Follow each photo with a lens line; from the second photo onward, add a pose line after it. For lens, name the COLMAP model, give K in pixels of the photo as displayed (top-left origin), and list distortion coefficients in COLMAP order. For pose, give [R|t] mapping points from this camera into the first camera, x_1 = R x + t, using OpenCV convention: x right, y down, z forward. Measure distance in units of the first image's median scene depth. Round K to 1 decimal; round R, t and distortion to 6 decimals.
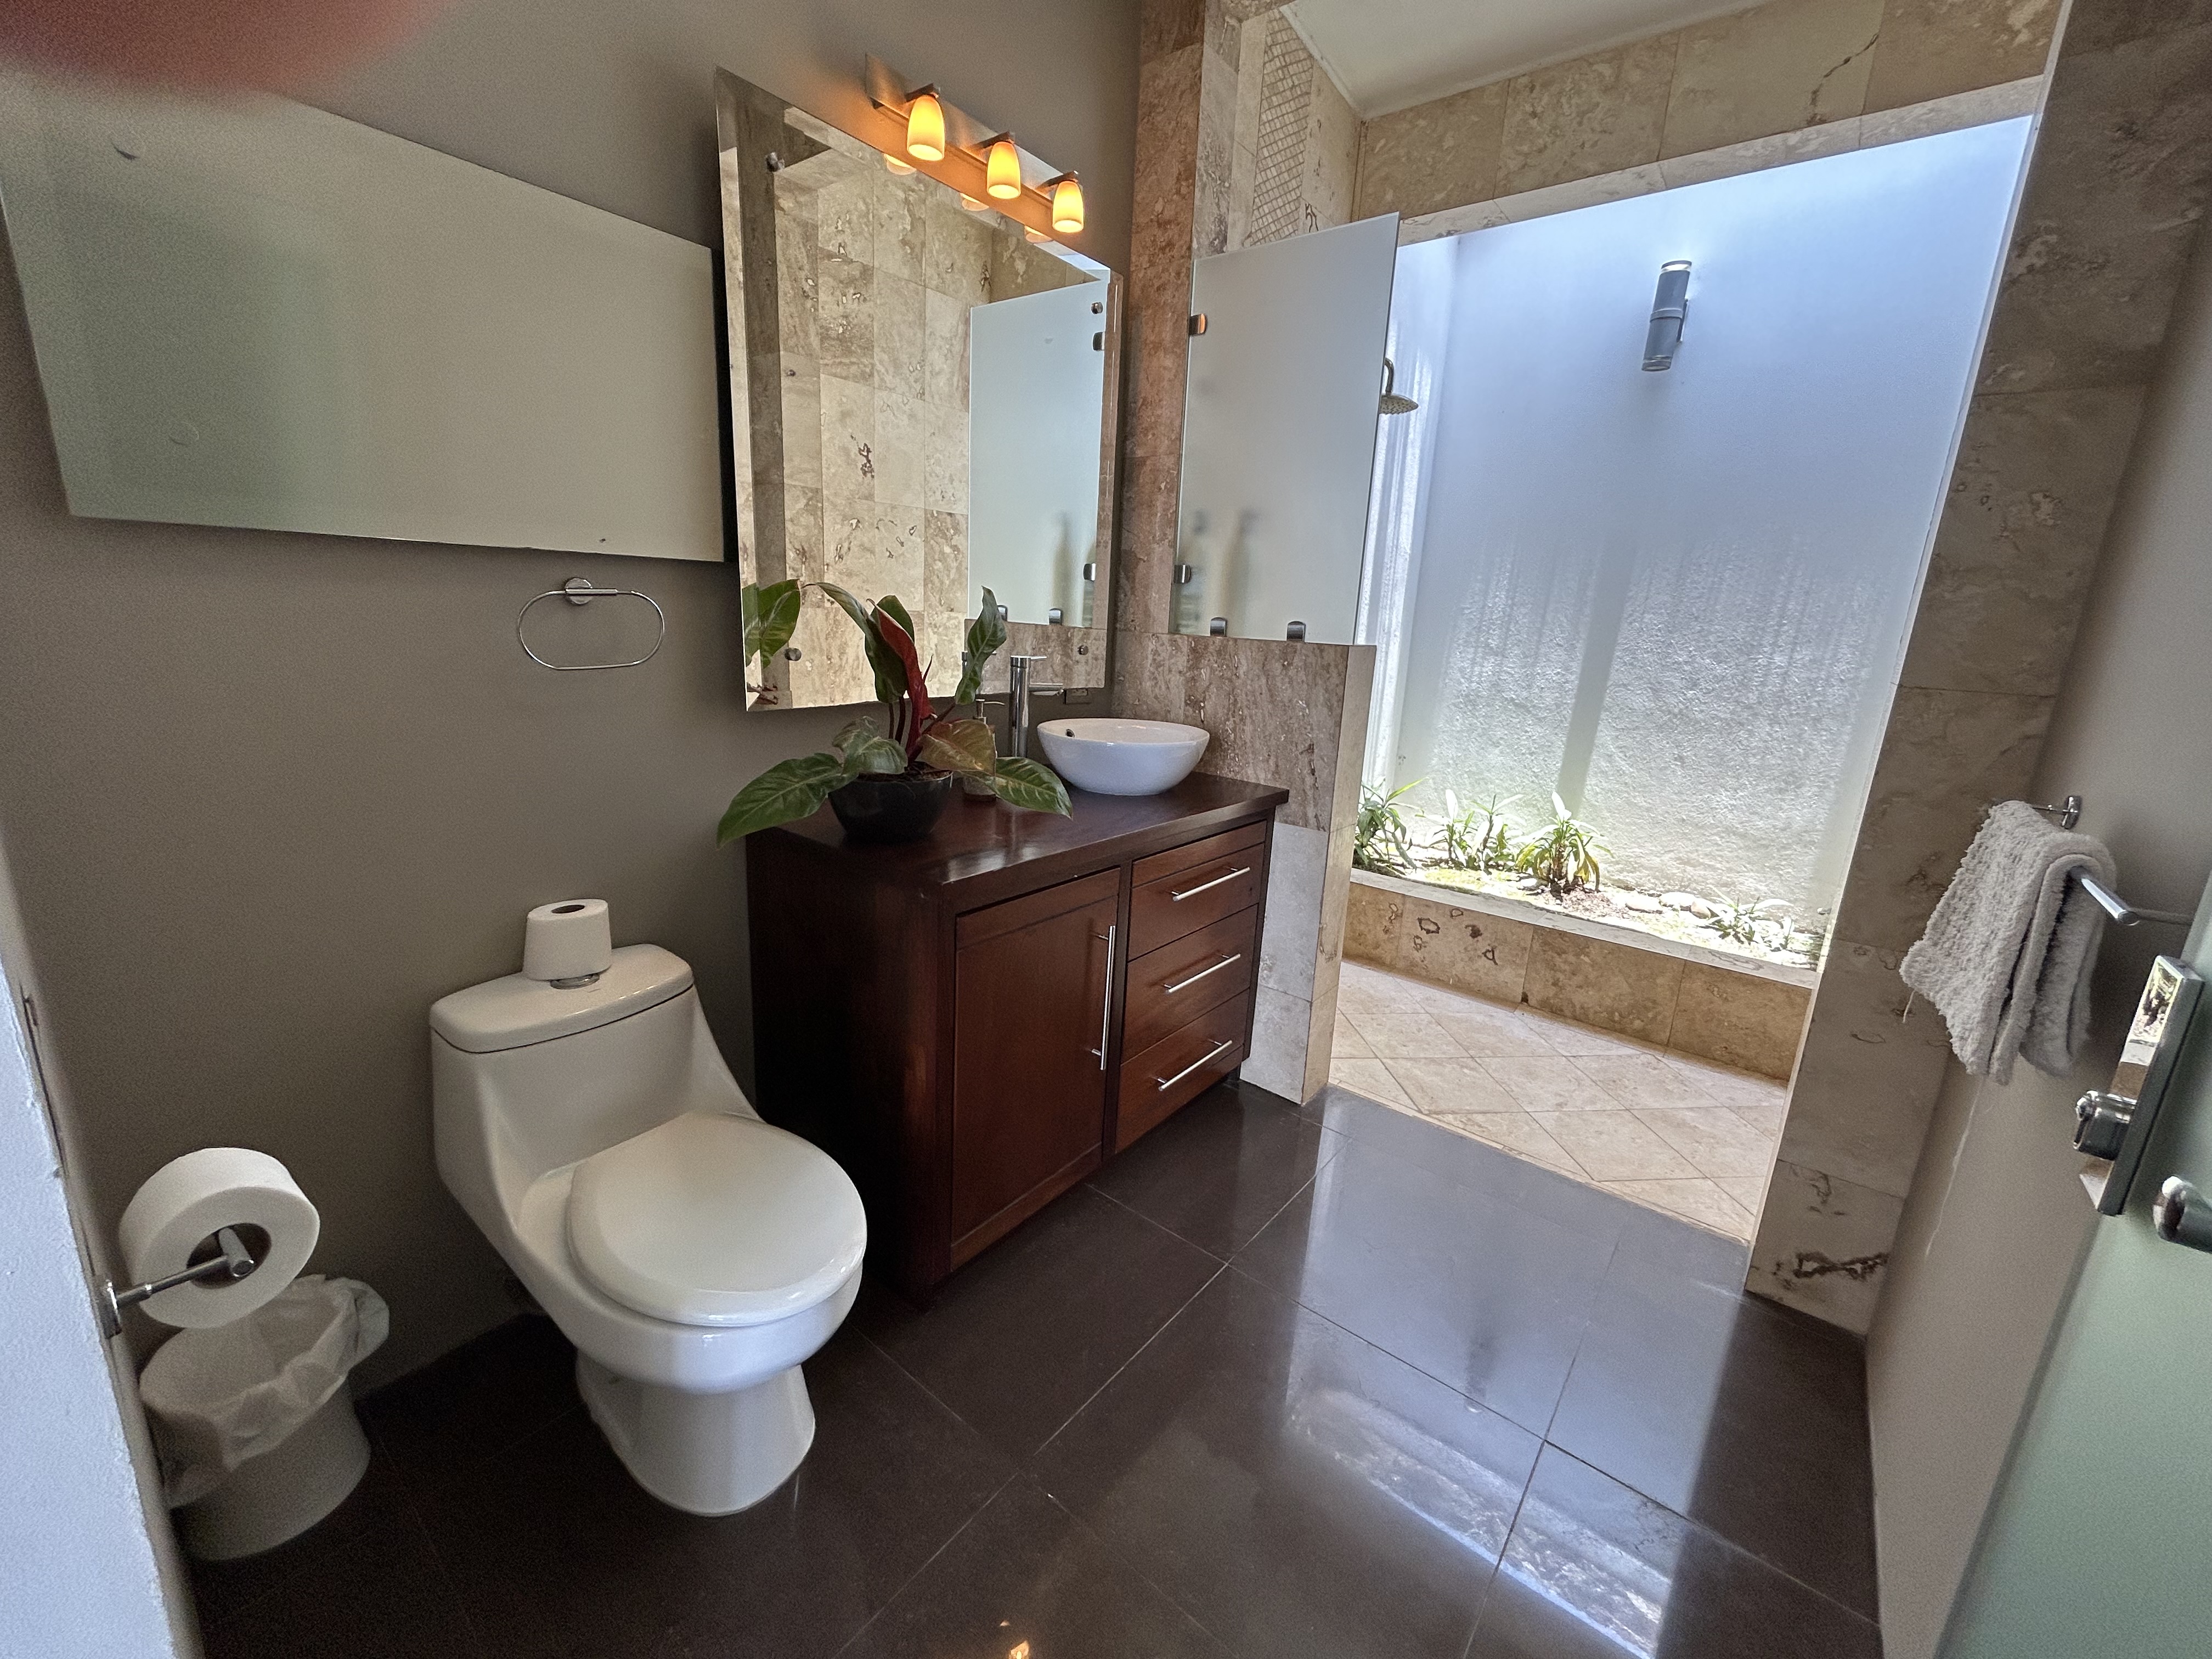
lens RADIAL K [[897.2, 0, 1107.7], [0, 897.2, 827.5], [0, 0, 1]] dist [0.002289, 0.000558]
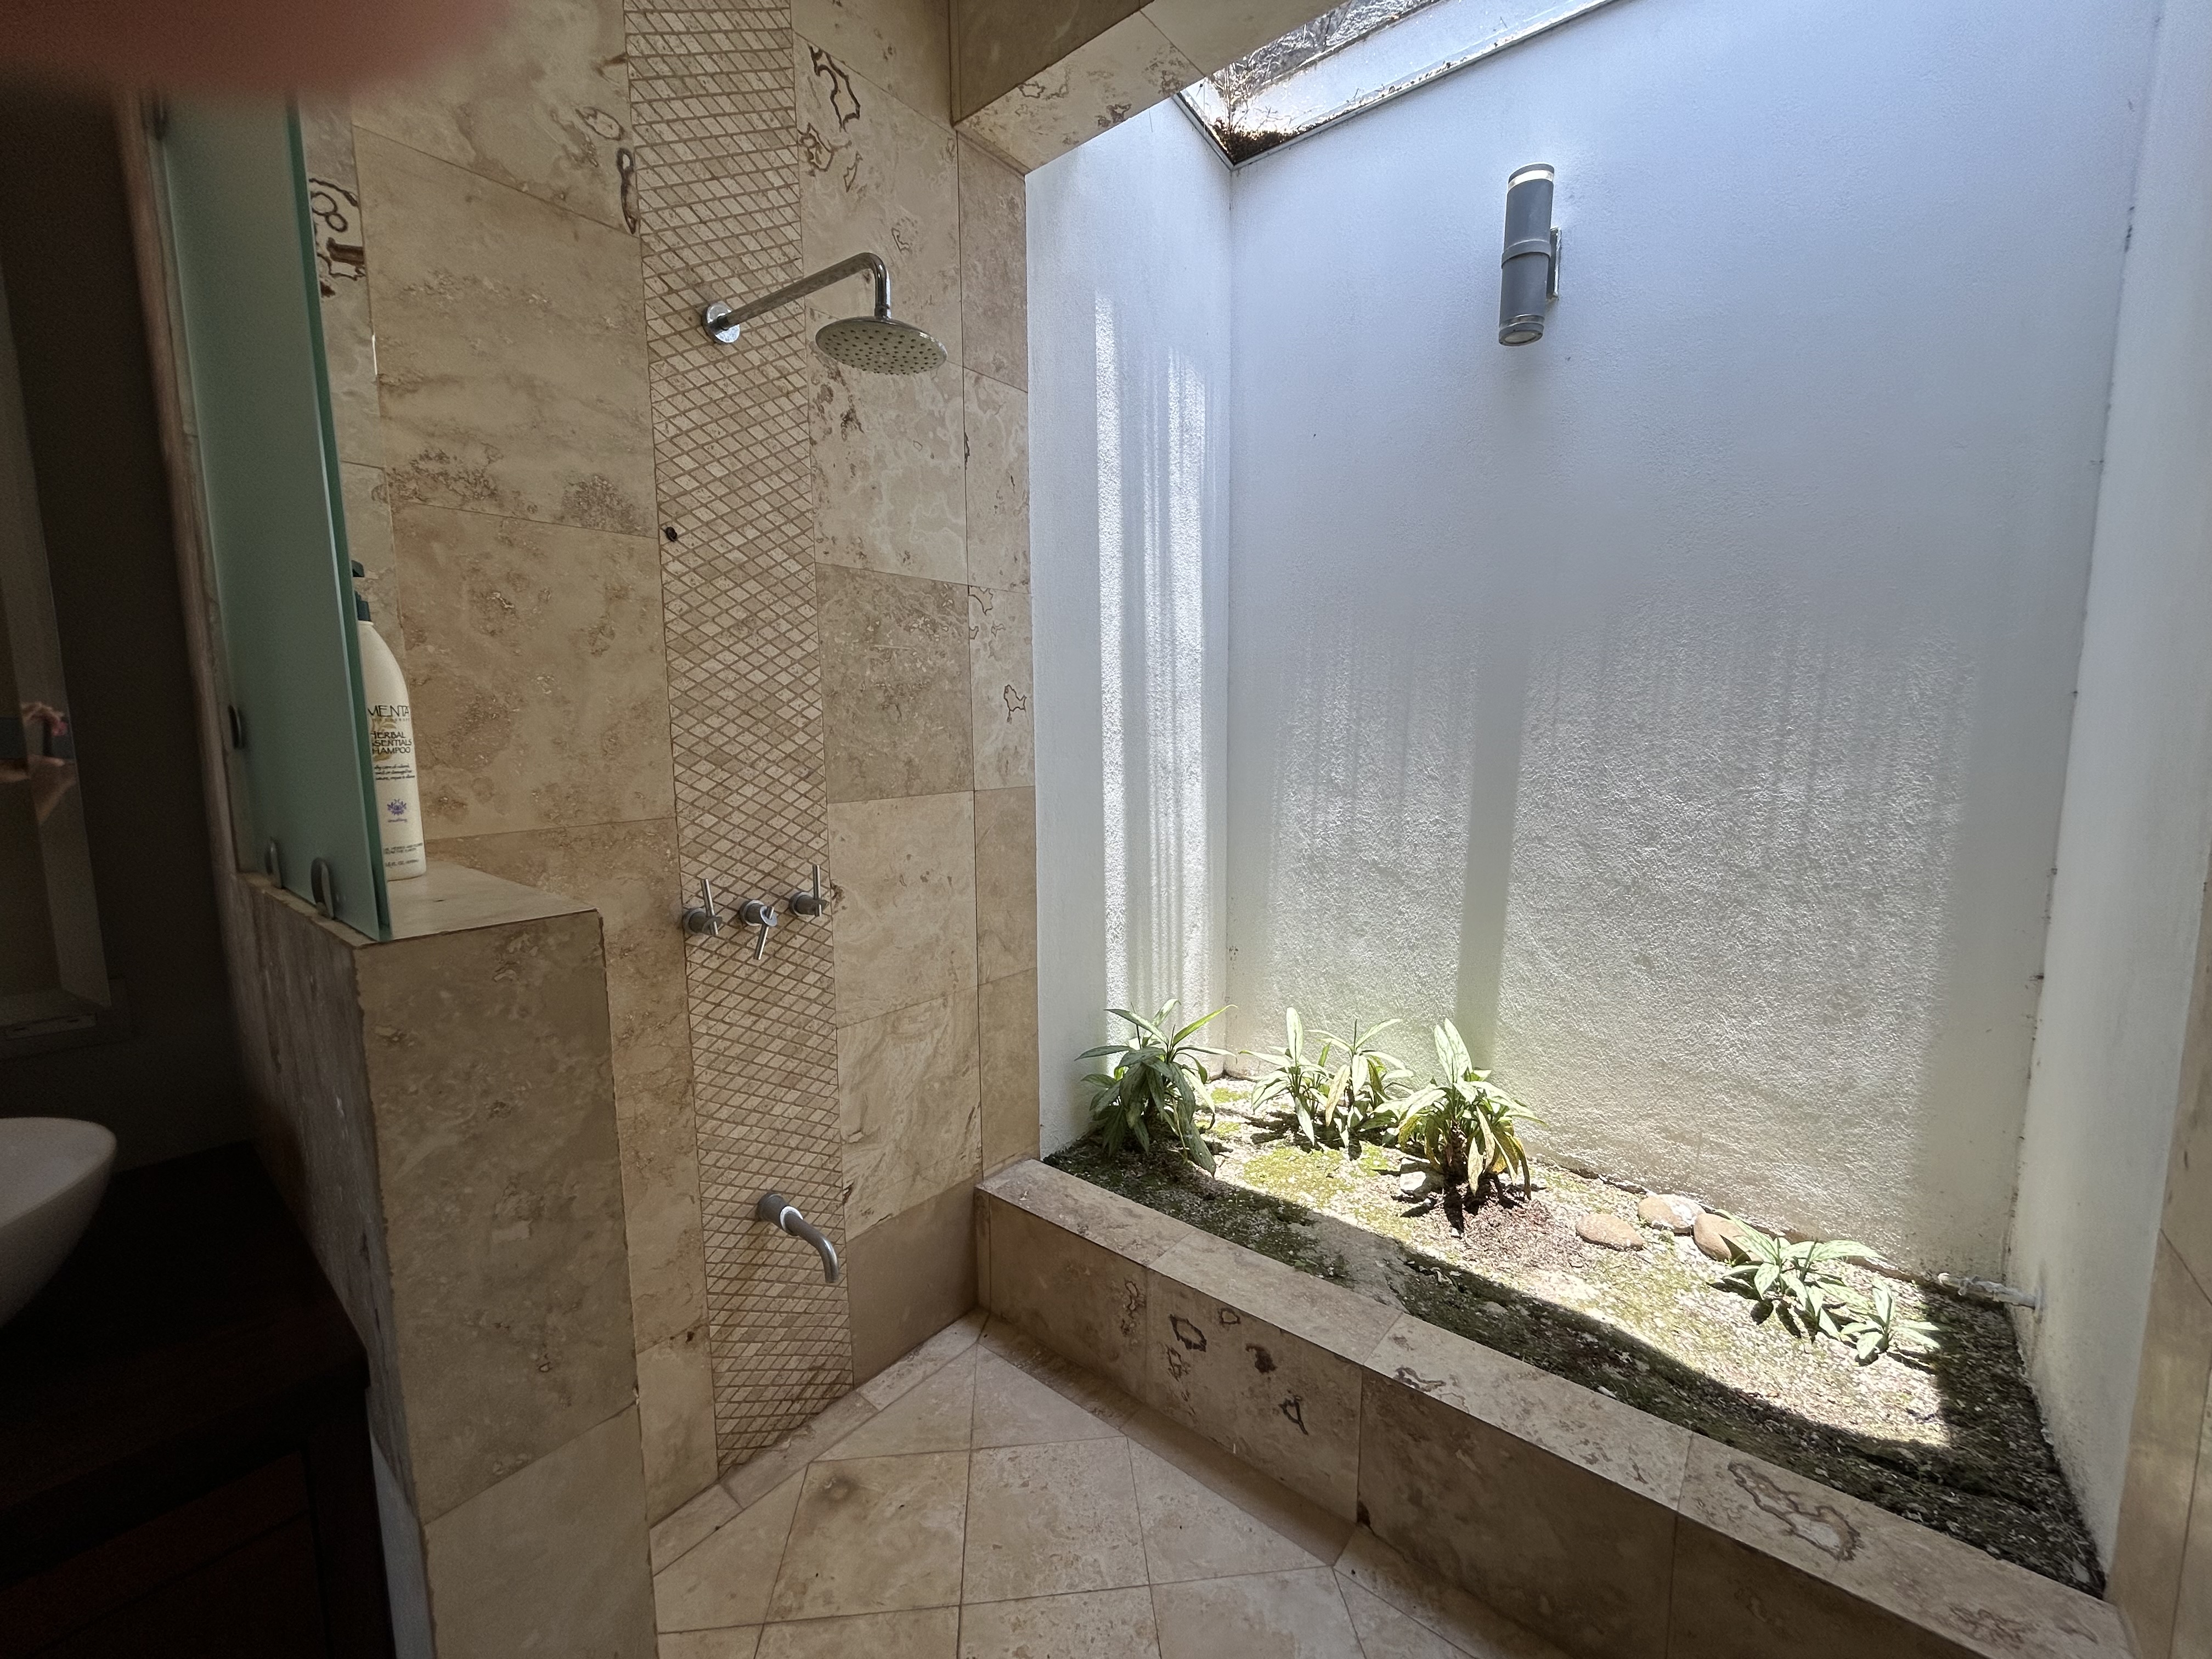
lens RADIAL K [[897.2, 0, 1103.4], [0, 897.2, 830.2], [0, 0, 1]] dist [0.002289, 0.000558]
pose [[0.998480, -0.052144, -0.017837, 0.302814], [0.049582, 0.991255, -0.122291, -0.108902], [0.024058, 0.121221, 0.992334, 0.402412]]
